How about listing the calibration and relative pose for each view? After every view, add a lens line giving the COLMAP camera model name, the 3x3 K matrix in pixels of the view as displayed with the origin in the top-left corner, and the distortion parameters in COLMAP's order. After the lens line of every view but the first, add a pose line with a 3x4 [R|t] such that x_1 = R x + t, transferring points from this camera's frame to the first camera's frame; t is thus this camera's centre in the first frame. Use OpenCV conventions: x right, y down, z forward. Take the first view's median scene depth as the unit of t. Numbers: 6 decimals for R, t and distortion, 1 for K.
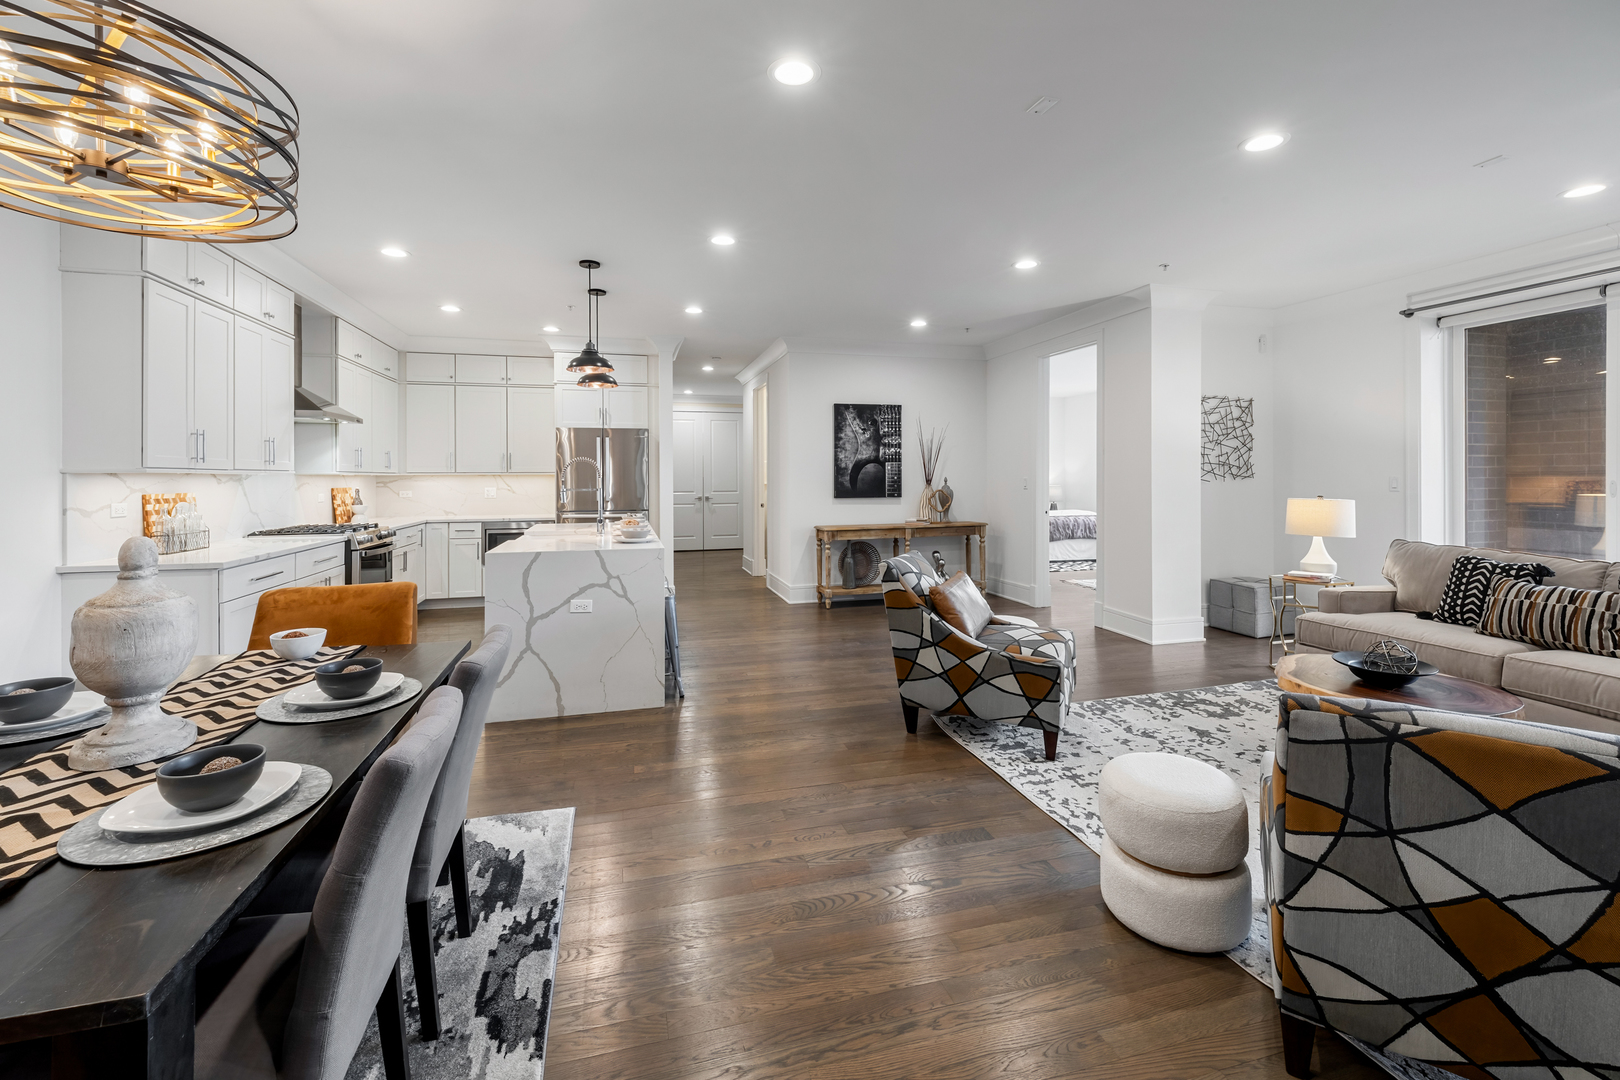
lens RADIAL K [[692.1, 0, 801.5], [0, 692.1, 478.7], [0, 0, 1]] dist [0.005718, -0.003960]
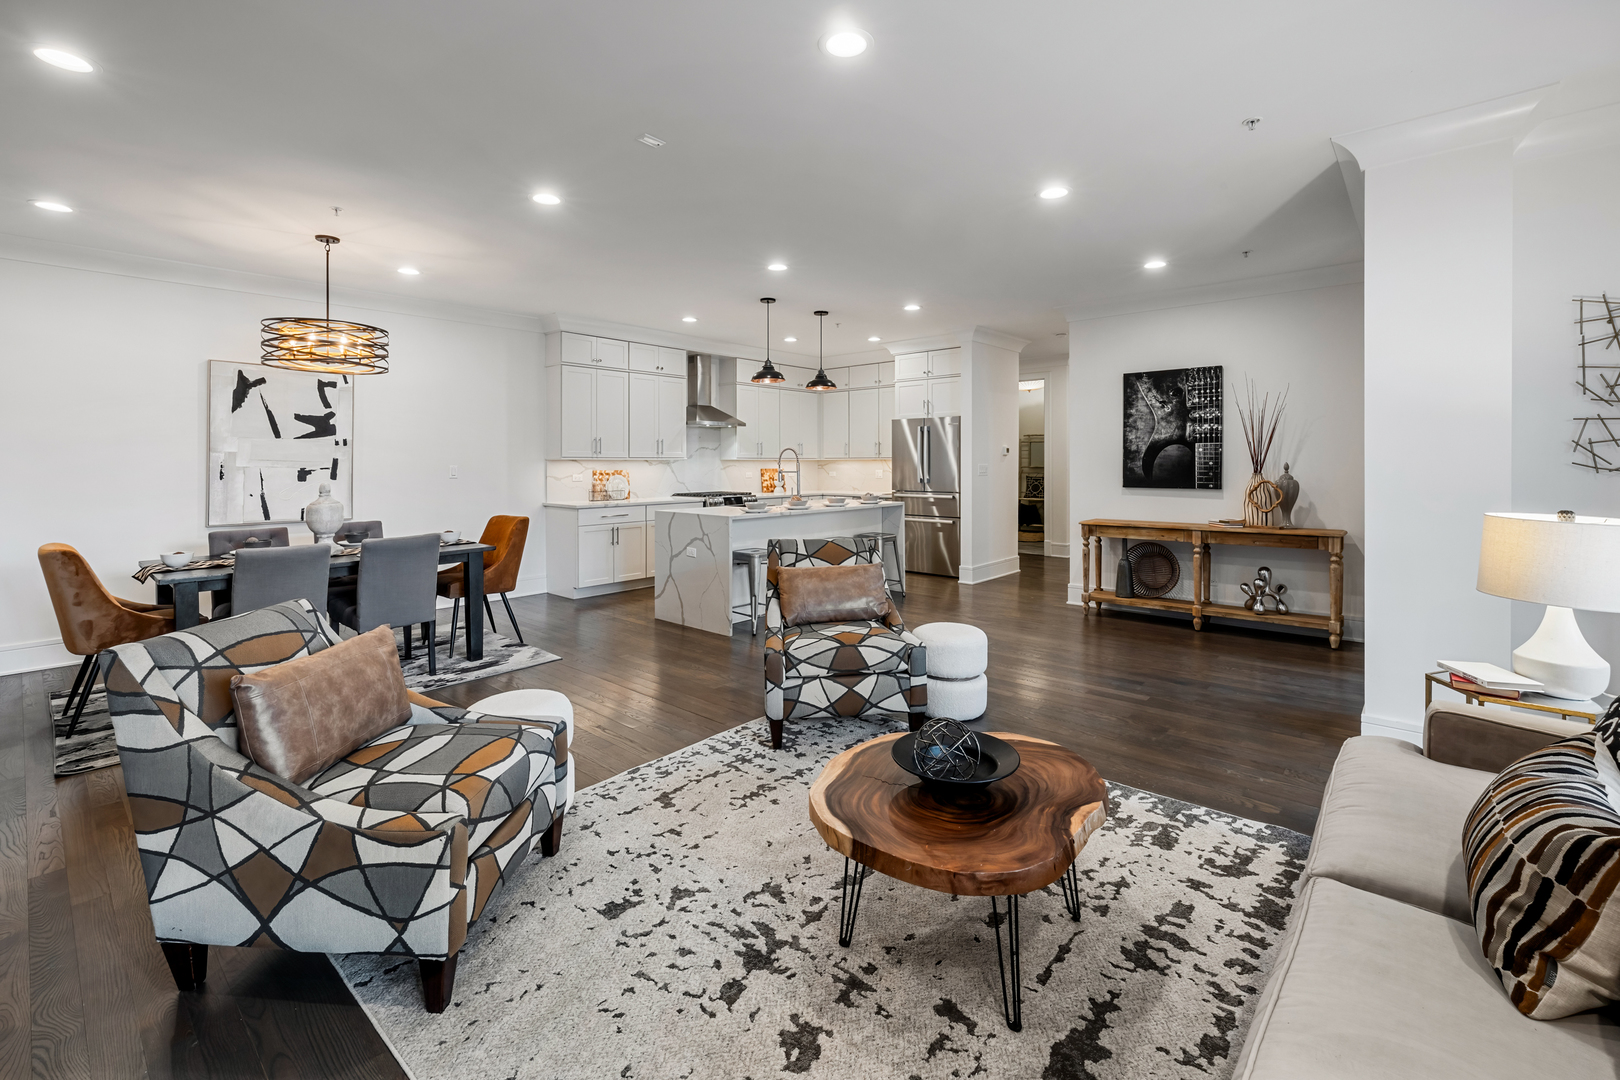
lens RADIAL K [[692.1, 0, 805.5], [0, 692.1, 469.5], [0, 0, 1]] dist [0.005718, -0.003960]
pose [[0.547571, 0.012145, -0.836671, 0.628566], [-0.001132, 0.999905, 0.013773, -0.005031], [0.836759, -0.006595, 0.547532, 0.254400]]
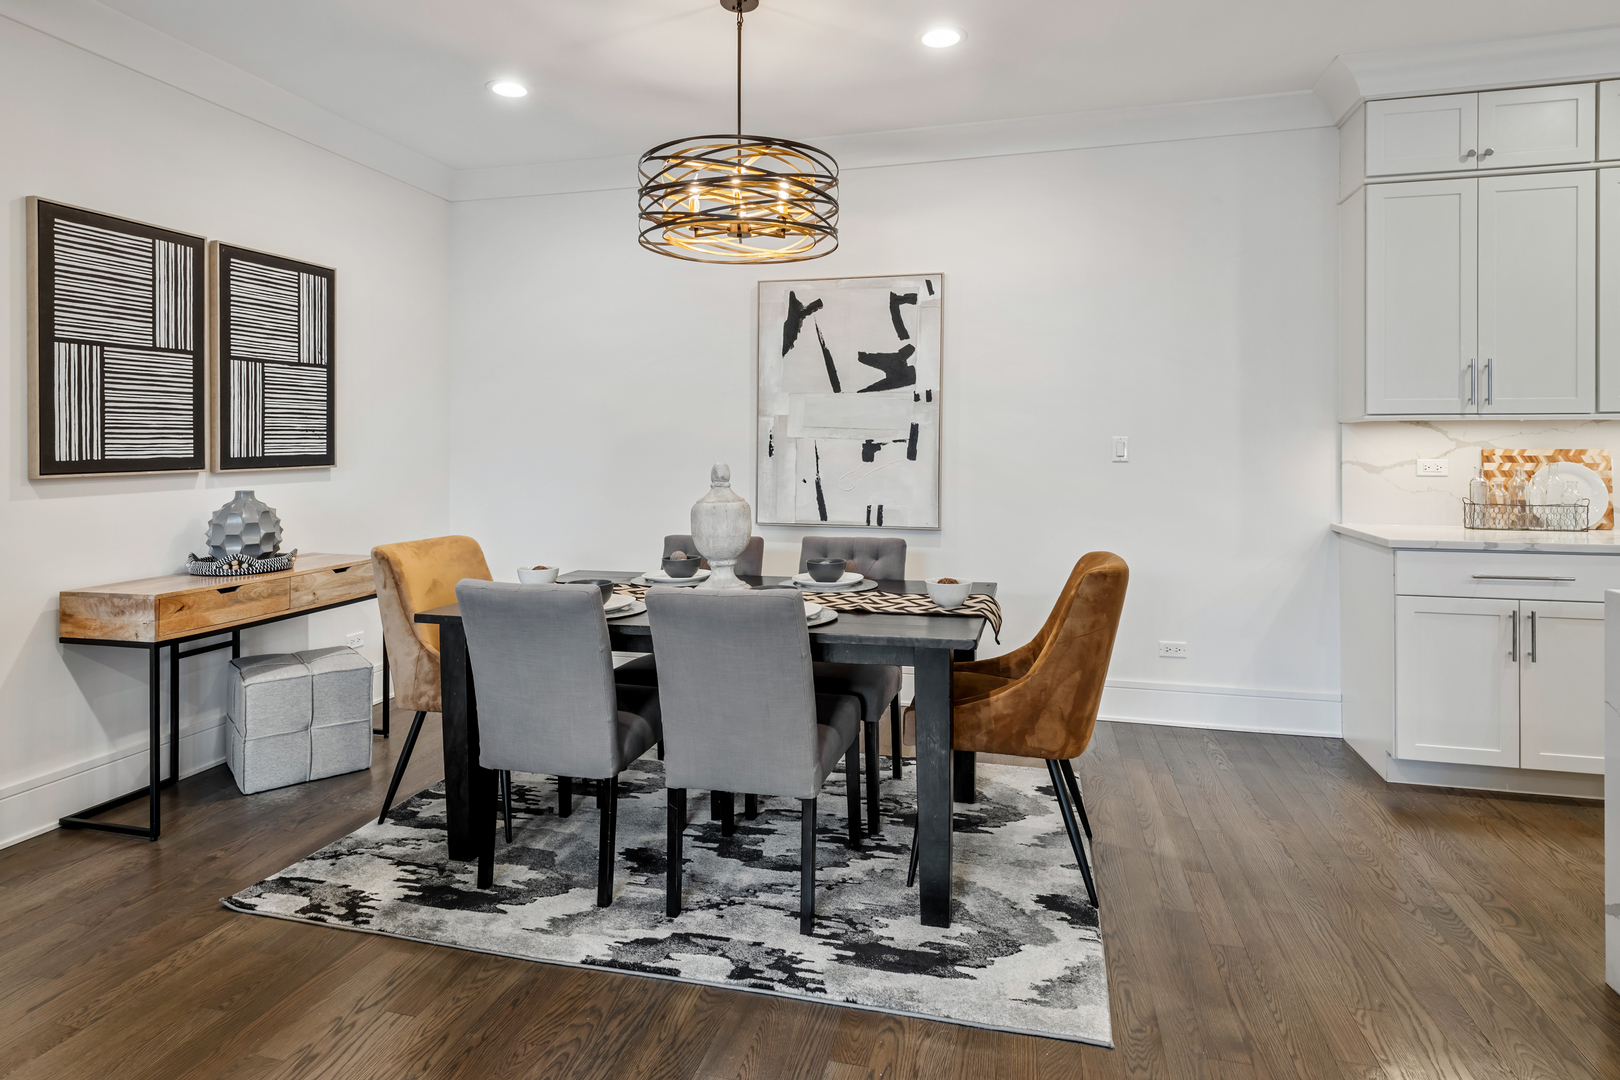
lens RADIAL K [[888.6, 0, 815.8], [0, 888.6, 446.0], [0, 0, 1]] dist [0.002968, 0.001809]
pose [[-0.488847, 0.003914, -0.872361, 0.163947], [0.002785, 0.999992, 0.002926, 0.008634], [0.872365, -0.000999, -0.488854, 0.504751]]
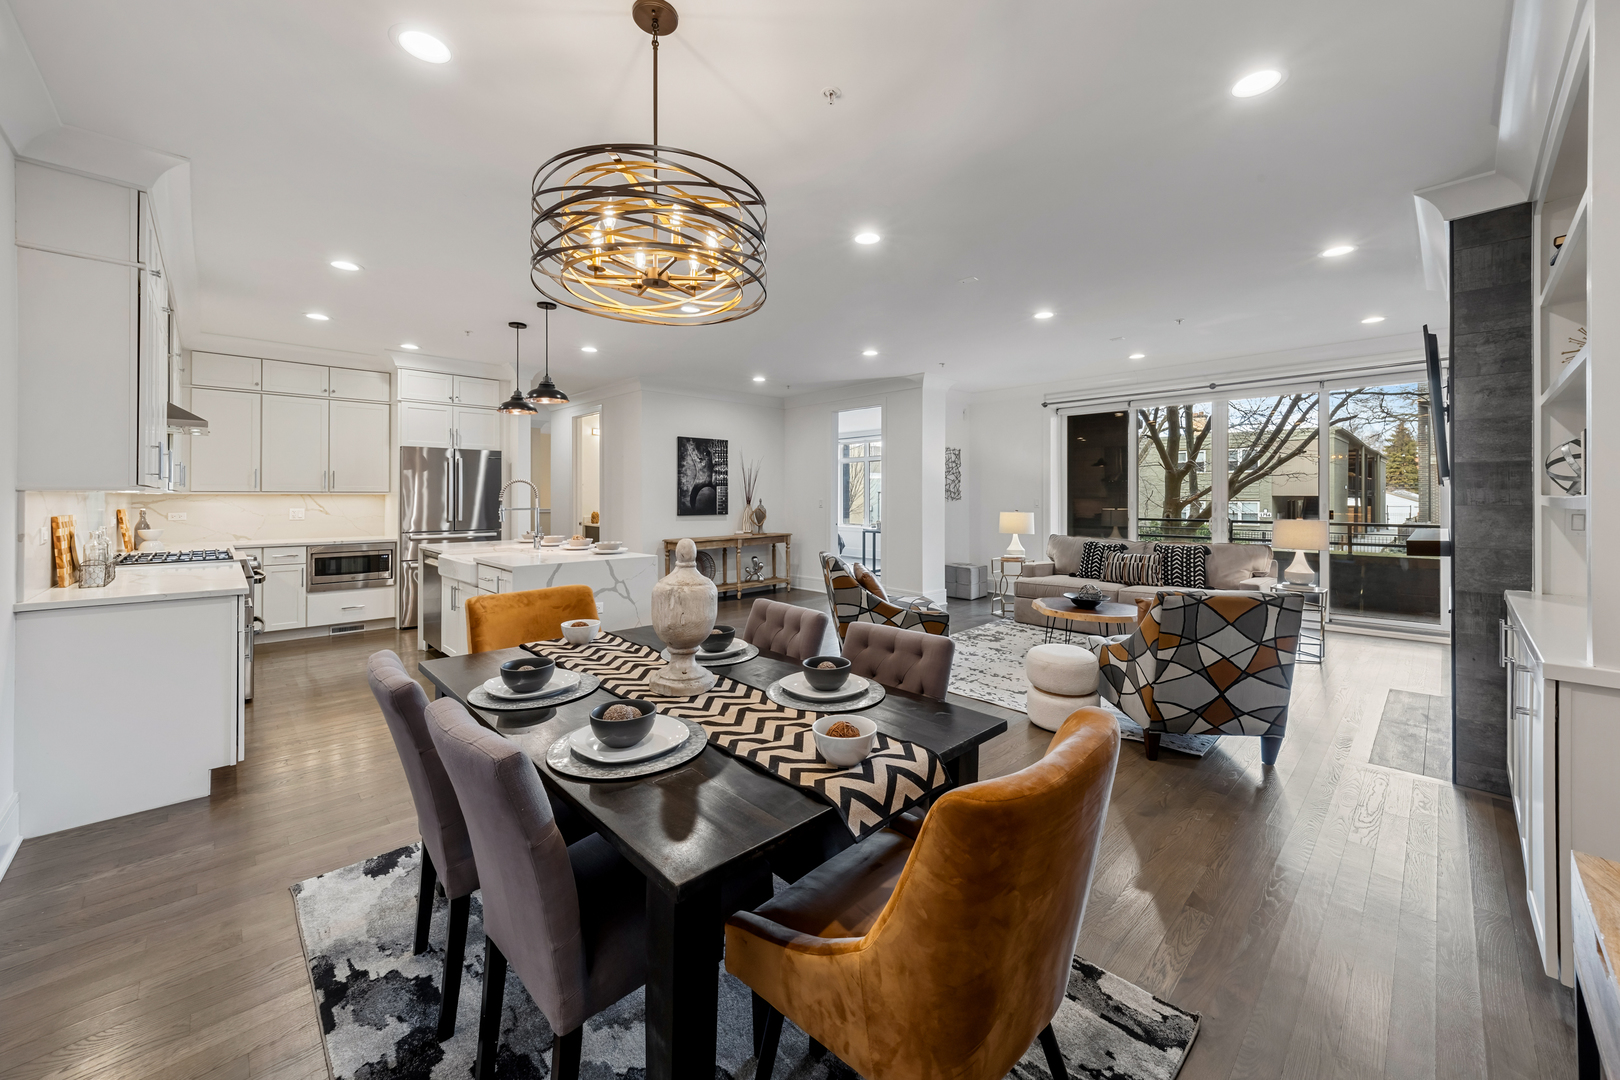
lens RADIAL K [[615.0, 0, 827.9], [0, 615.0, 497.6], [0, 0, 1]] dist [-0.002166, -0.000755]
pose [[0.868923, 0.003720, 0.494933, -0.294022], [-0.001918, 0.999990, -0.004148, 0.000812], [-0.494943, 0.002655, 0.868921, -0.057081]]
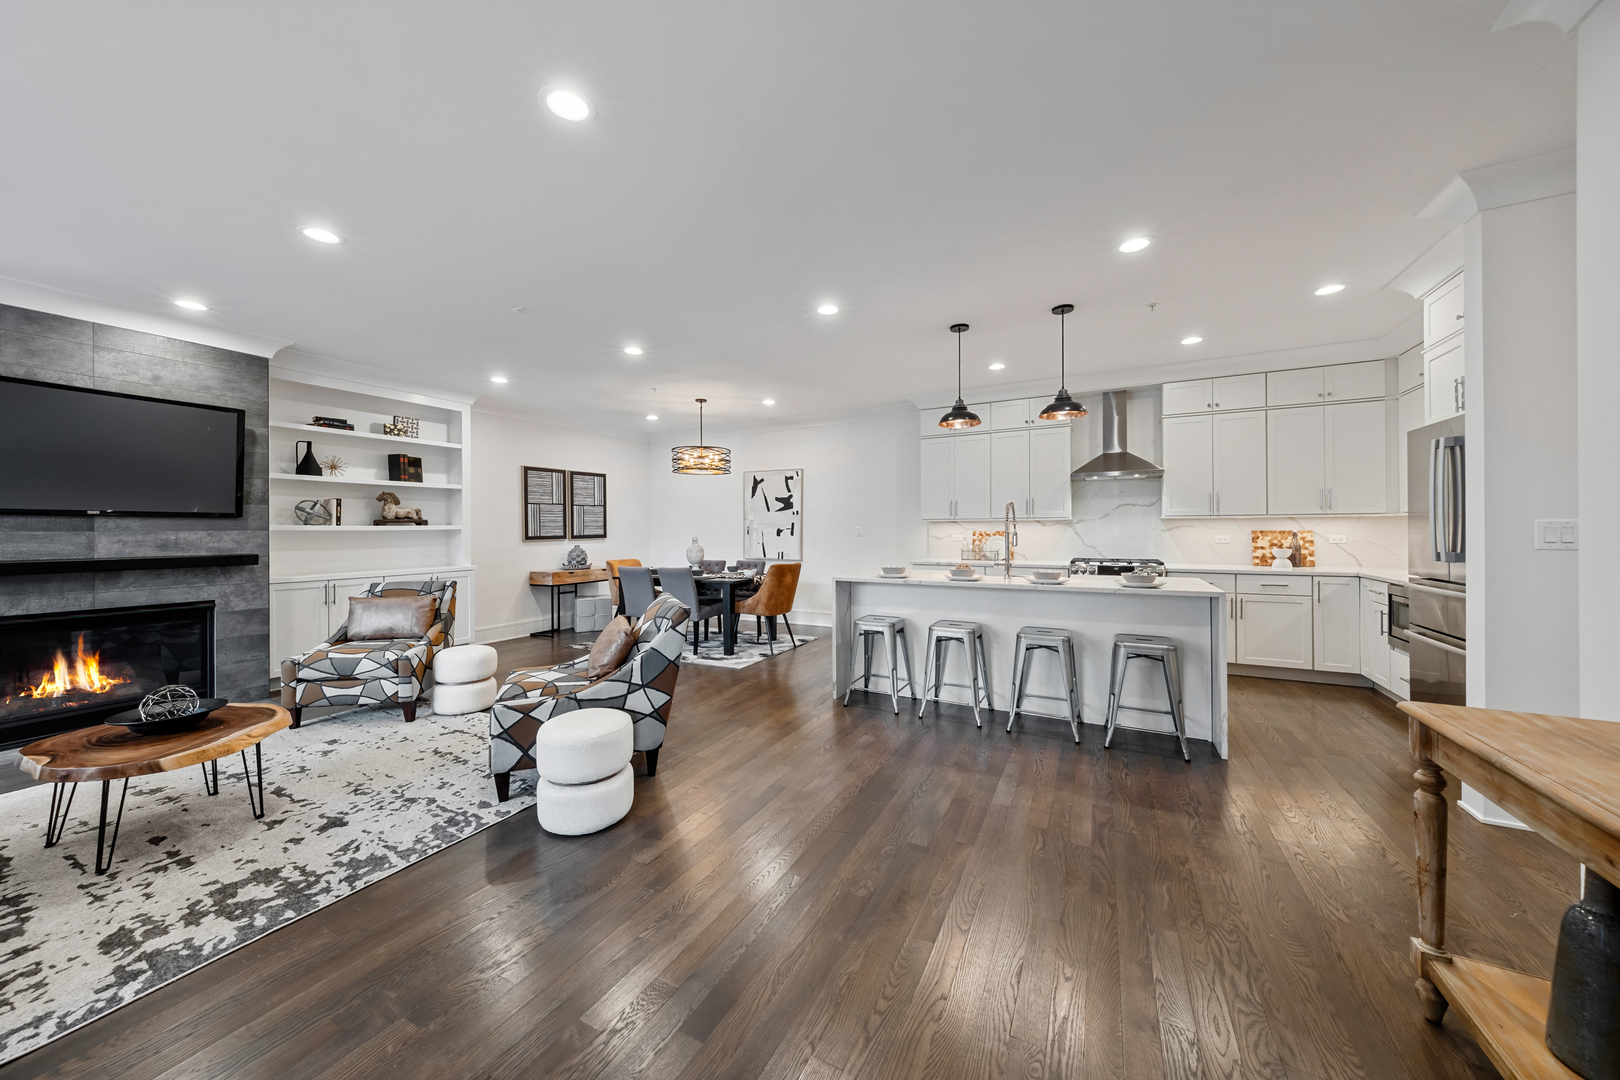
lens RADIAL K [[560.5, 0, 818.0], [0, 560.5, 533.7], [0, 0, 1]] dist [0.007823, -0.000044]
pose [[-0.665503, 0.013908, -0.746265, 0.393066], [0.008087, 0.999902, 0.011423, 0.004059], [0.746351, 0.001567, -0.665551, 1.078140]]
